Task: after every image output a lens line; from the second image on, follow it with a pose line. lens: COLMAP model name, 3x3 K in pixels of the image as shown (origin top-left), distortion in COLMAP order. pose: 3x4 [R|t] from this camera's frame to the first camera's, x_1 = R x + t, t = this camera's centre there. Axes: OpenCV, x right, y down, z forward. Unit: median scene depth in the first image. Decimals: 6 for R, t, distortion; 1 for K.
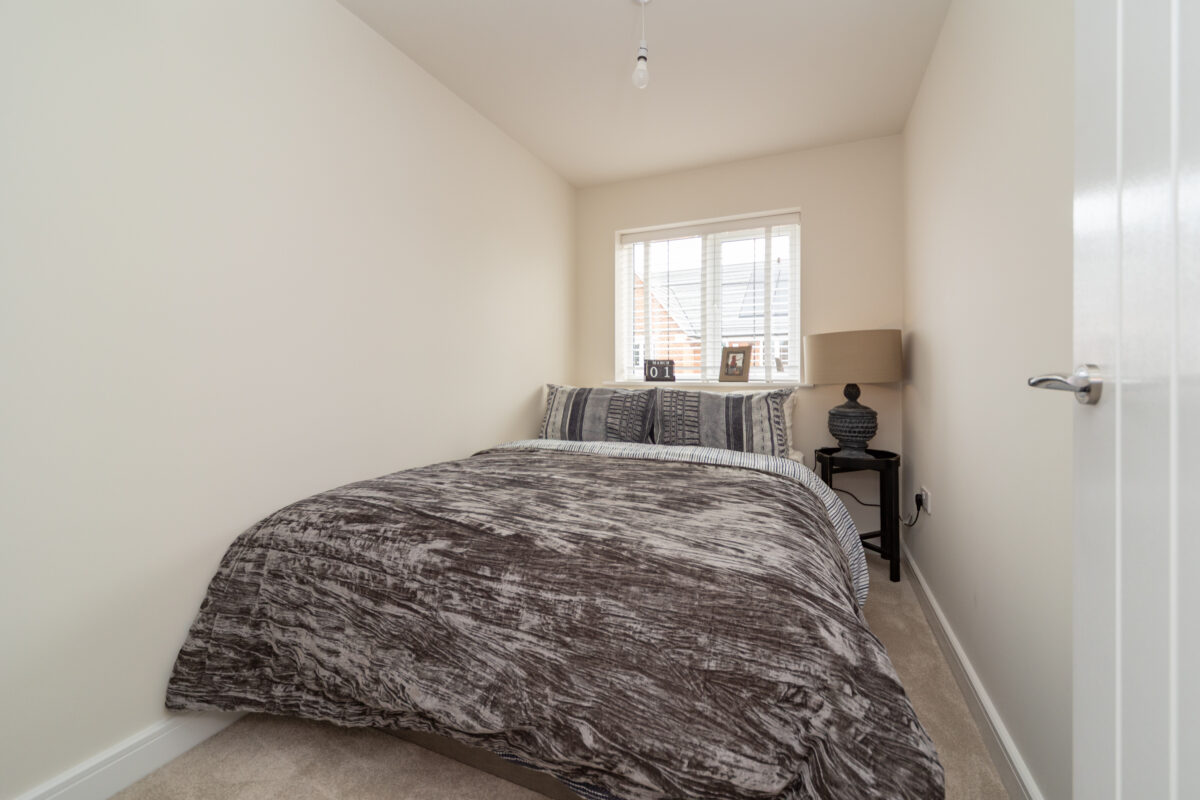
lens RADIAL K [[490.4, 0, 601.3], [0, 490.4, 378.3], [0, 0, 1]] dist [0.002469, 0.000124]
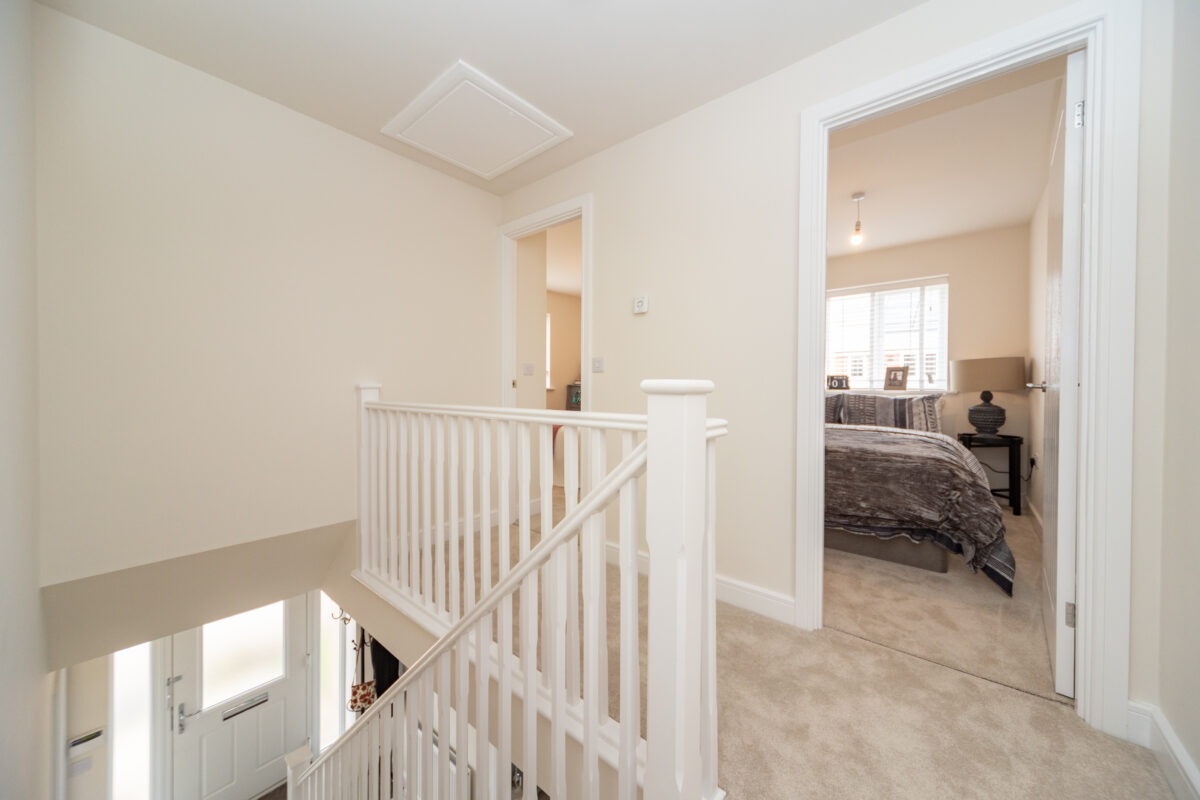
lens RADIAL K [[428.7, 0, 601.4], [0, 428.7, 392.6], [0, 0, 1]] dist [0.000528, -0.000025]
pose [[0.958076, 0.005683, -0.286458, -0.268500], [-0.003017, 0.999948, 0.009749, 0.006160], [0.286498, -0.008476, 0.958043, -0.648829]]
